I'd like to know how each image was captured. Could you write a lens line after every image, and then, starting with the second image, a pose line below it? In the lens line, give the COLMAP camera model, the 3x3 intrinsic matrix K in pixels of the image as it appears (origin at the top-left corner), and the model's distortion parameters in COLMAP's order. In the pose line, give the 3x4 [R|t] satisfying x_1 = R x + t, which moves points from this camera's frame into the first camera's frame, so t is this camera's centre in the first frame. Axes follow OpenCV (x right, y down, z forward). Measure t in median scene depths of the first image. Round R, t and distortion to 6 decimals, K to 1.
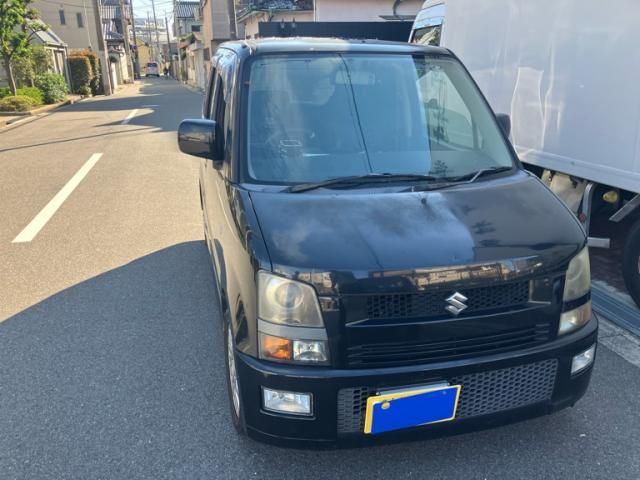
lens RADIAL K [[510.3, 0, 320.0], [0, 510.3, 240.0], [0, 0, 1]] dist [0.115286, -0.000066]
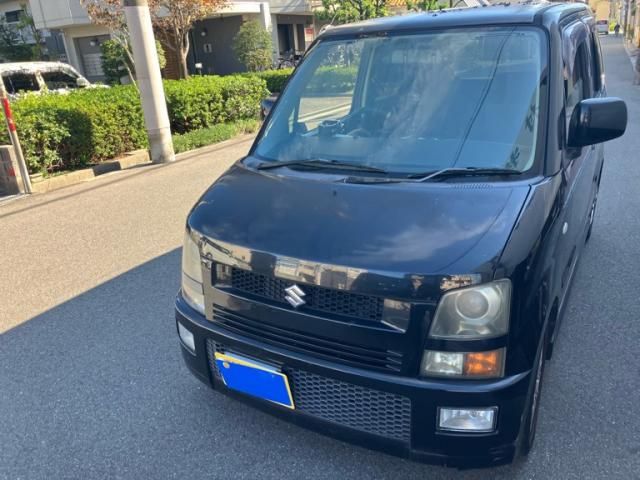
lens RADIAL K [[534.7, 0, 320.0], [0, 534.7, 240.0], [0, 0, 1]] dist [-0.002129, 0.000111]
pose [[0.704535, 0.205131, -0.679375, 0.914372], [-0.179404, 0.977701, 0.109160, -0.095720], [0.686618, 0.044976, 0.725626, 0.270472]]
